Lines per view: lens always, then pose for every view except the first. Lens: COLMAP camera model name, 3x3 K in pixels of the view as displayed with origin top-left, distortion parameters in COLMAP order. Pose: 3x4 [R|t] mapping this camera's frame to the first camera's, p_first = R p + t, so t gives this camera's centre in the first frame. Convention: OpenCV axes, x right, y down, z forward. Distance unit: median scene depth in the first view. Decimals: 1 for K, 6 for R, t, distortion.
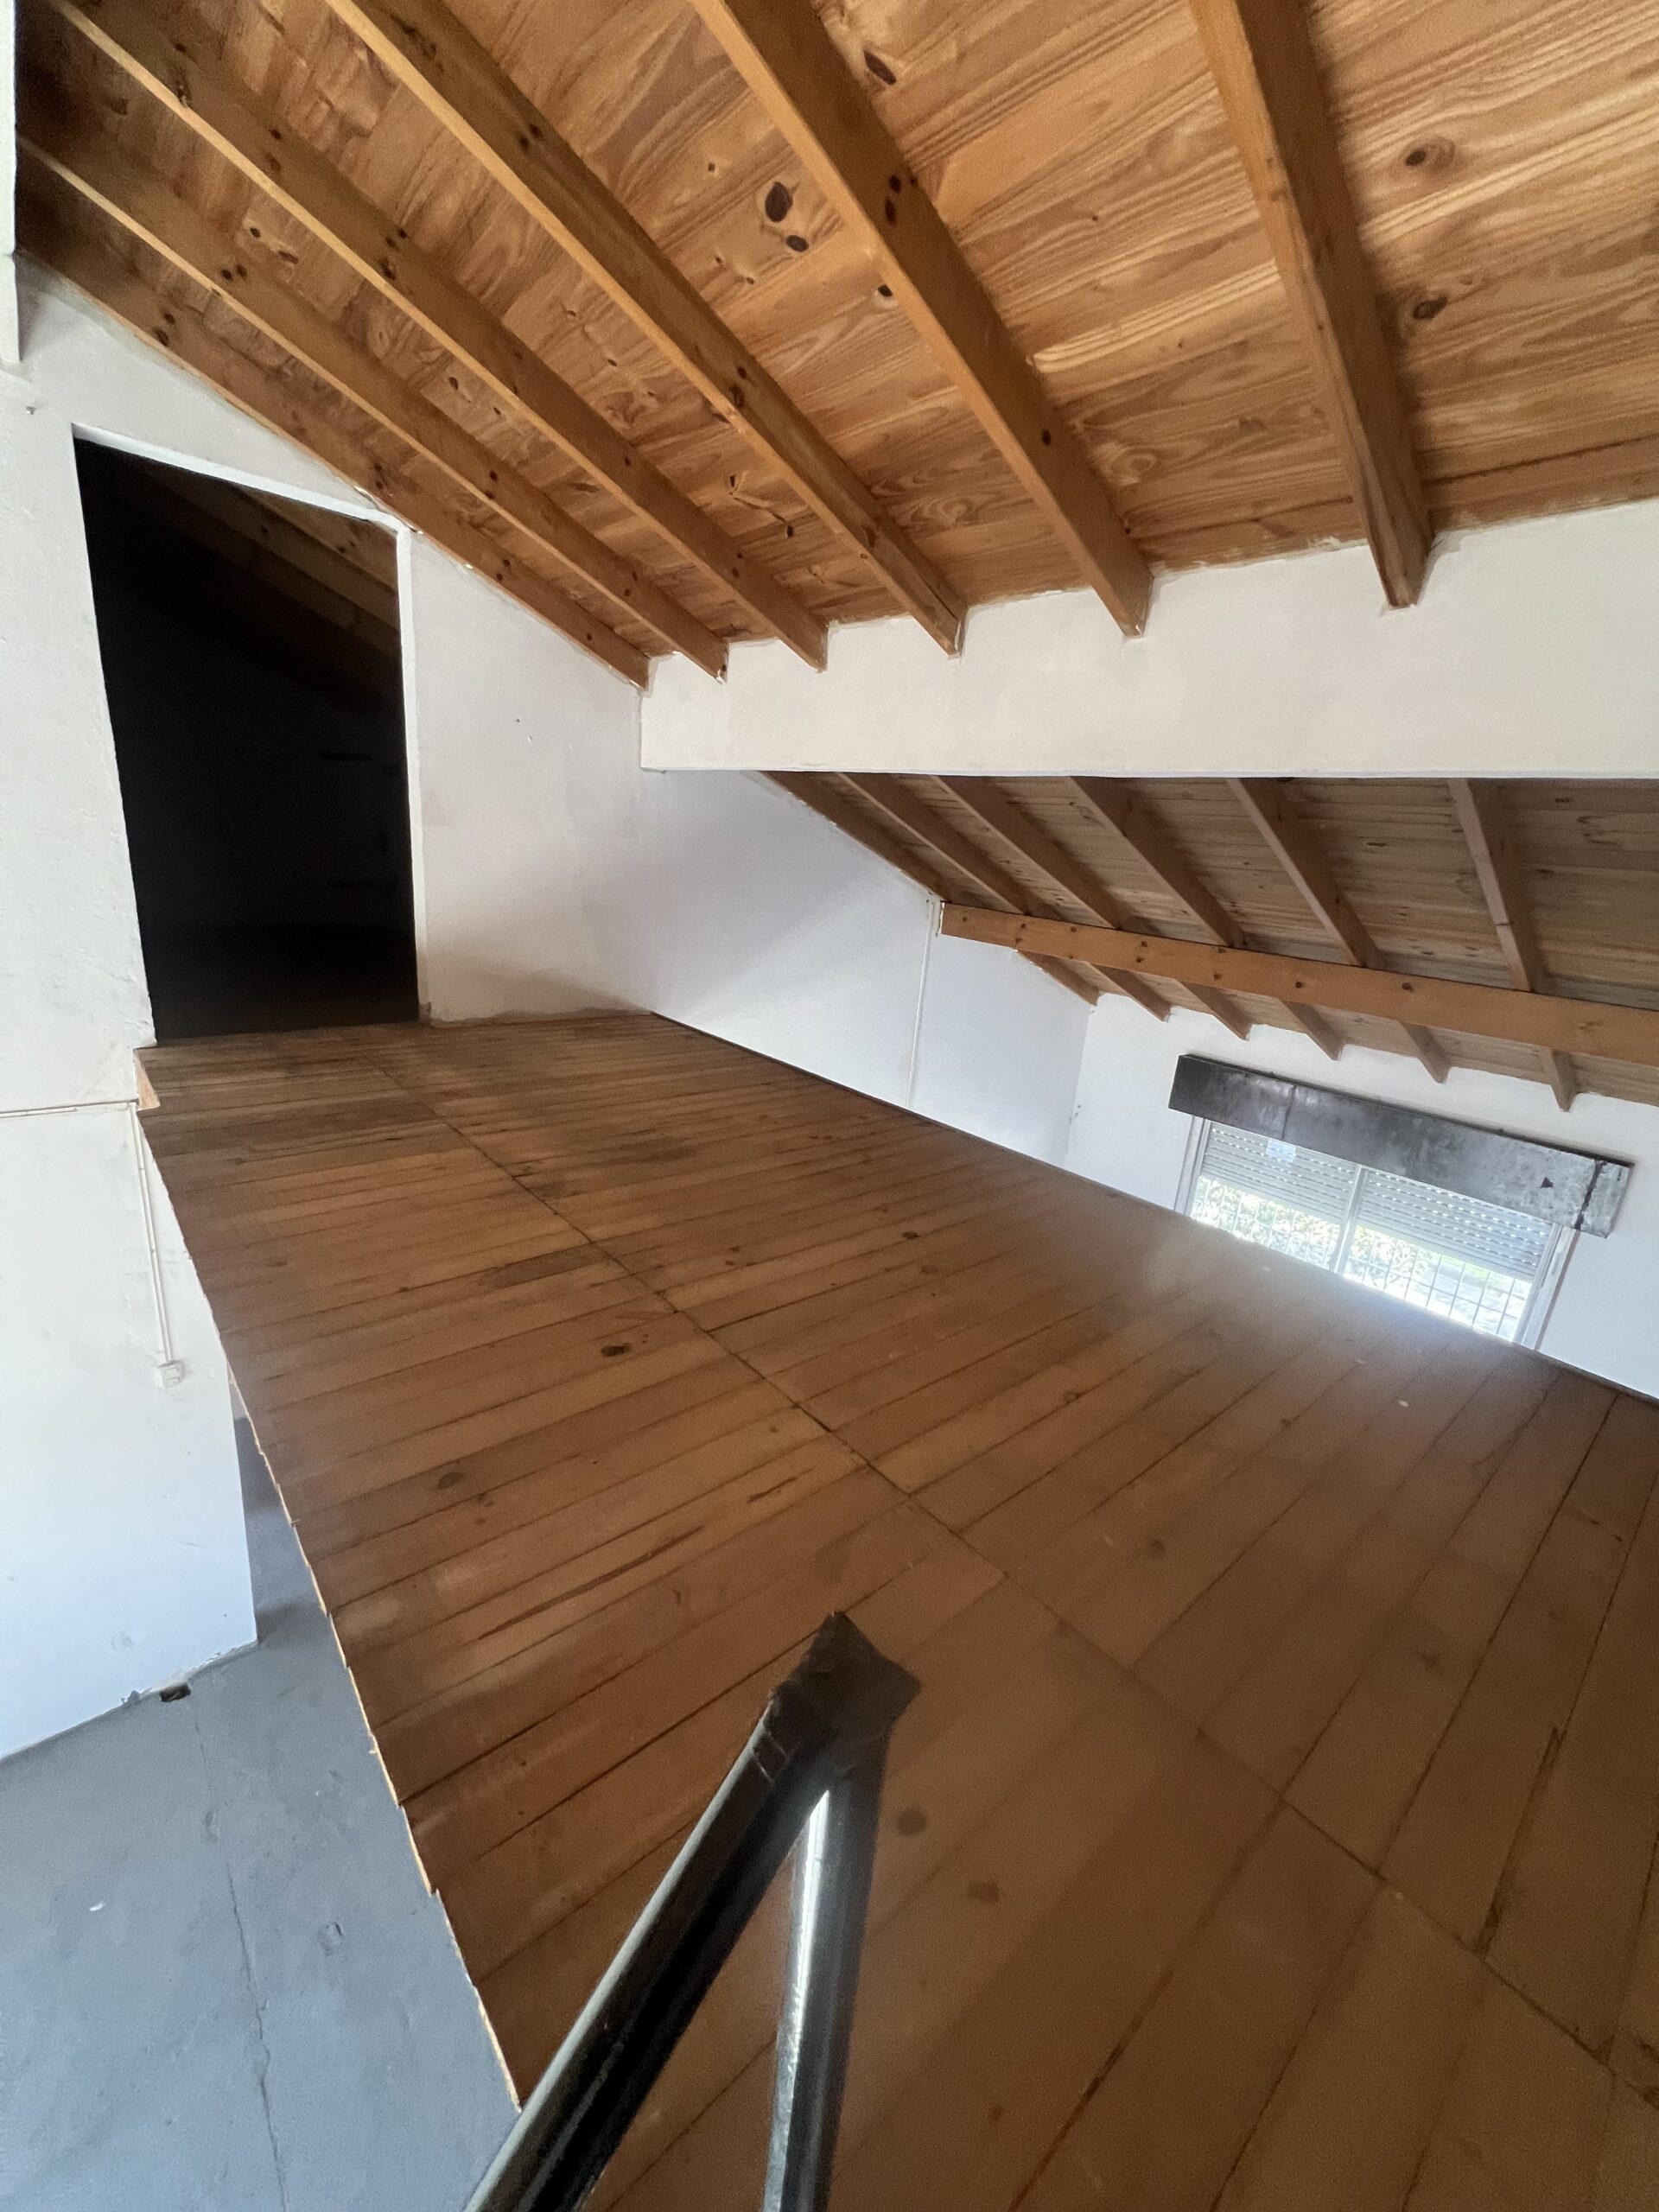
lens RADIAL K [[884.4, 0, 831.7], [0, 884.4, 1099.1], [0, 0, 1]] dist [0.000813, 0.000025]
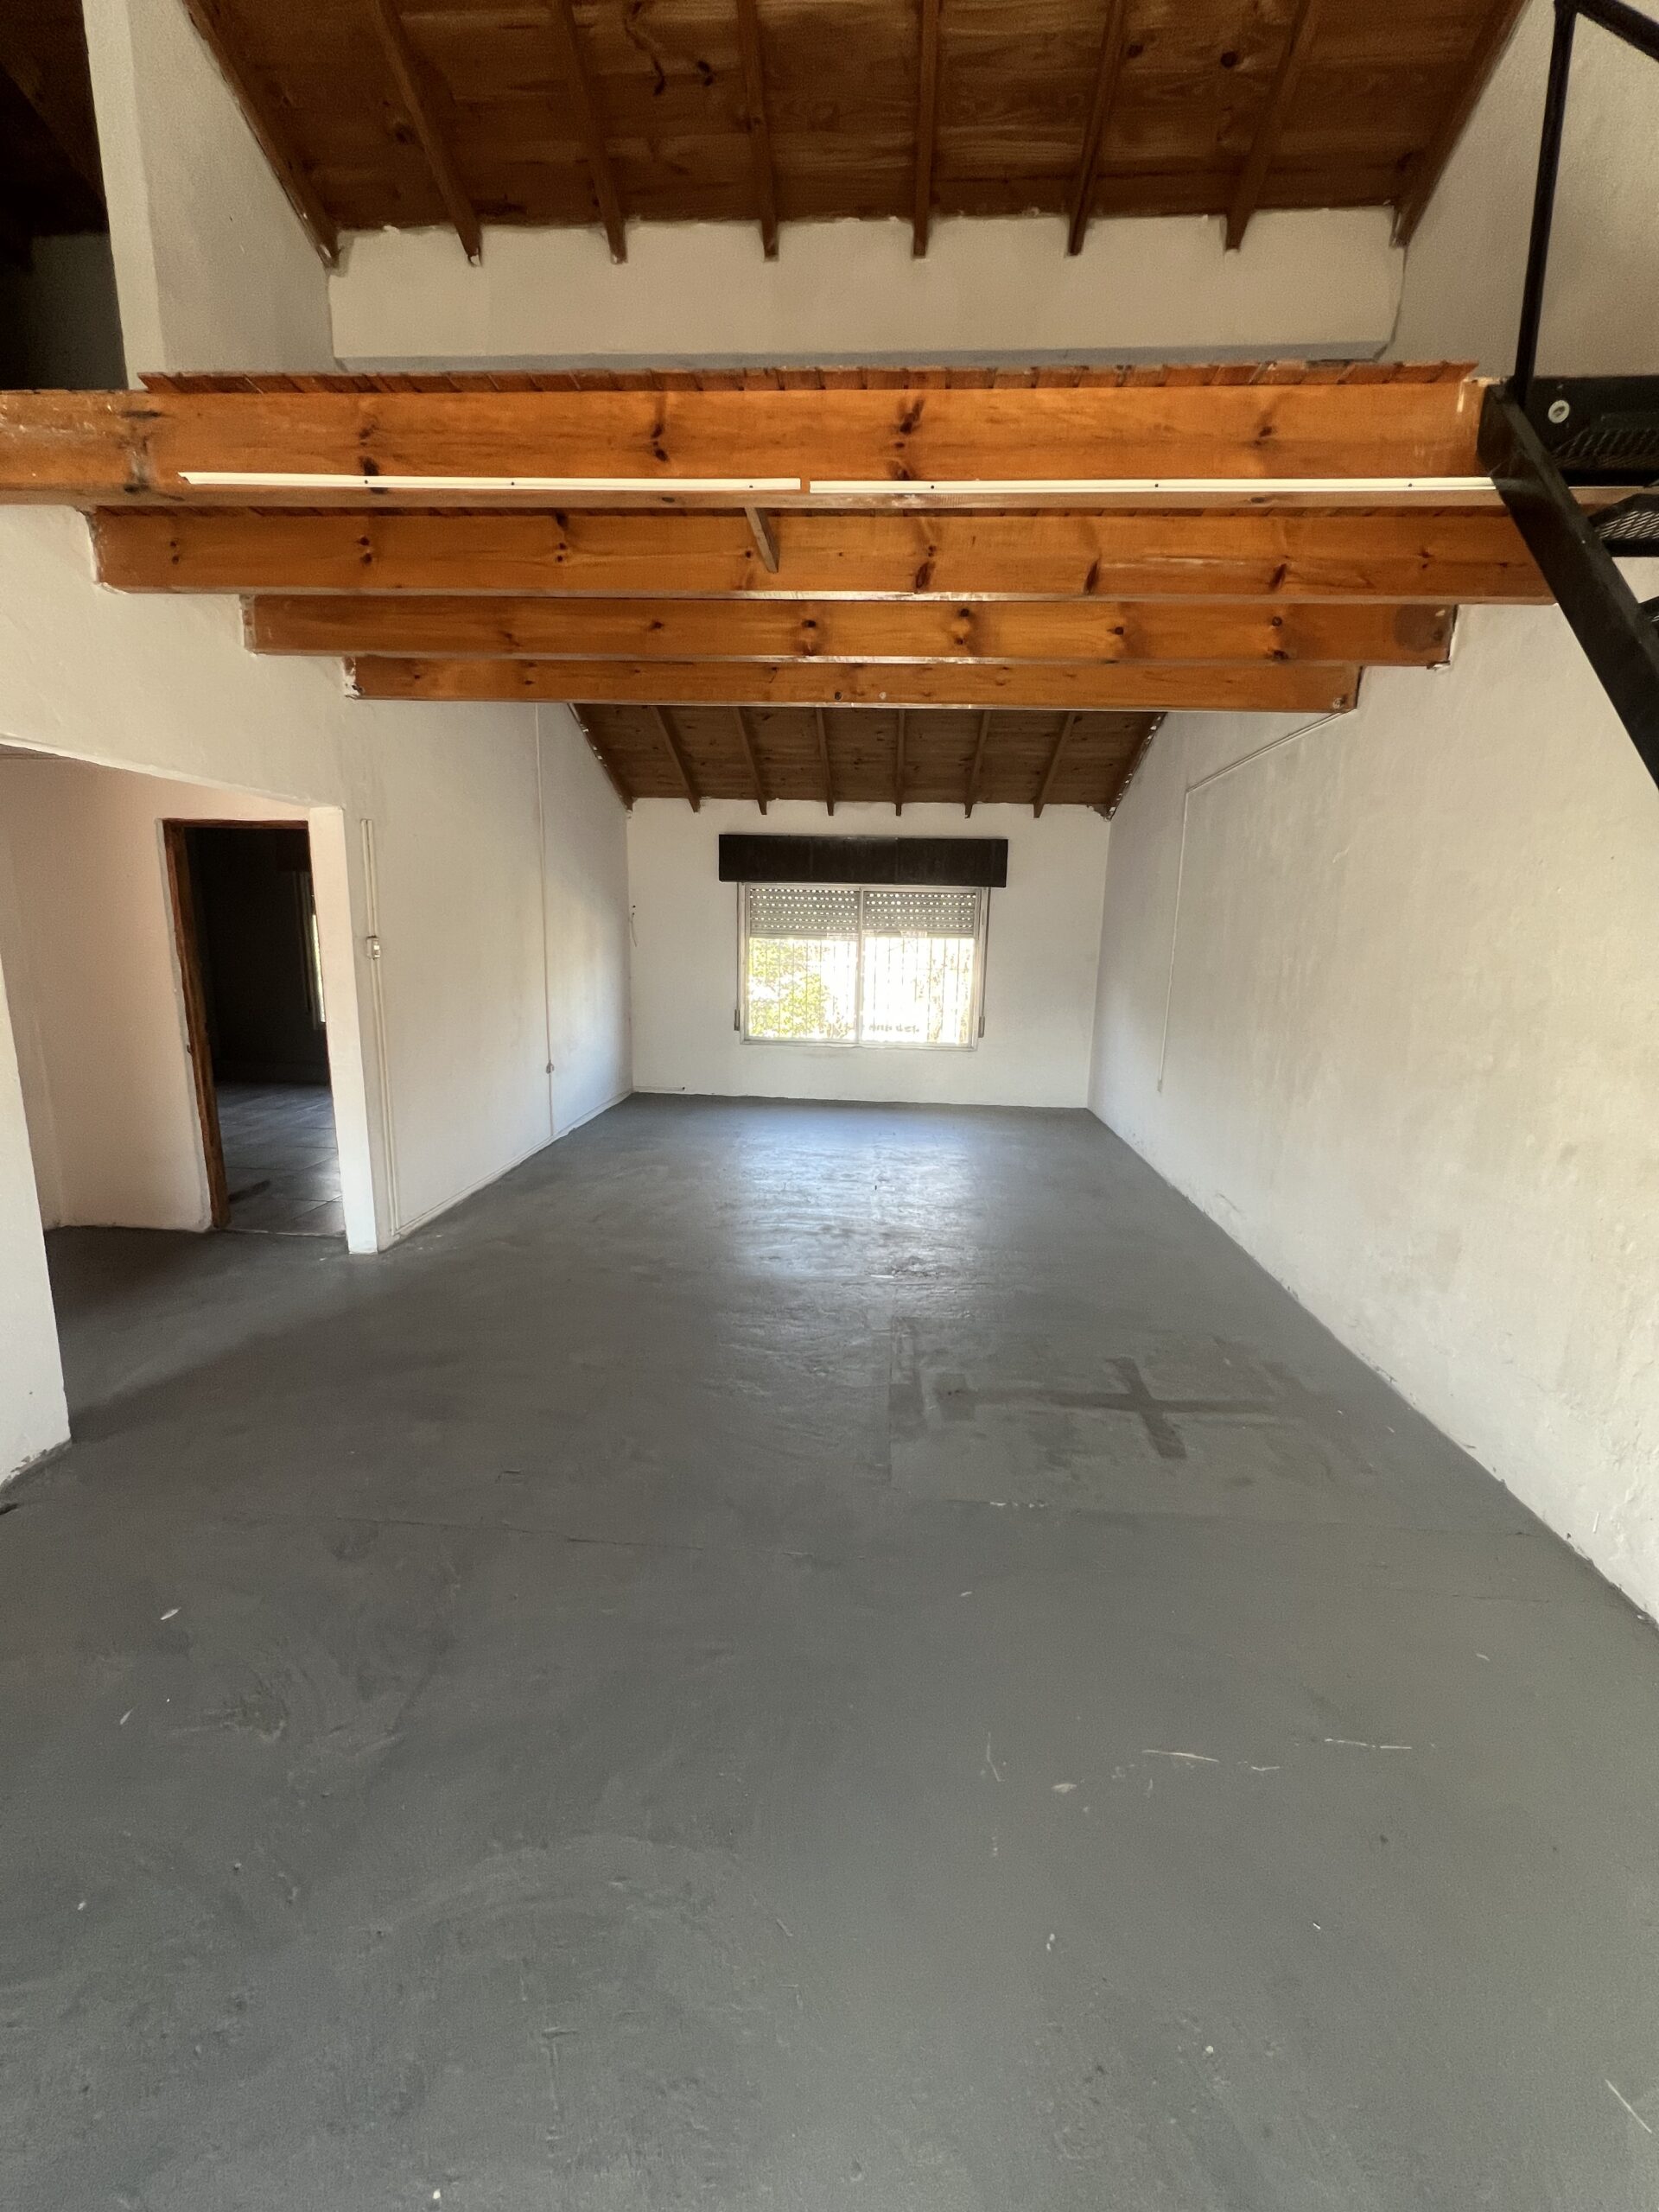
lens RADIAL K [[884.4, 0, 831.7], [0, 884.4, 1099.1], [0, 0, 1]] dist [0.000813, 0.000025]
pose [[0.708868, -0.201353, 0.675991, -0.716407], [0.231647, 0.971687, 0.046517, 0.515855], [-0.666218, 0.123617, 0.735440, 0.084540]]
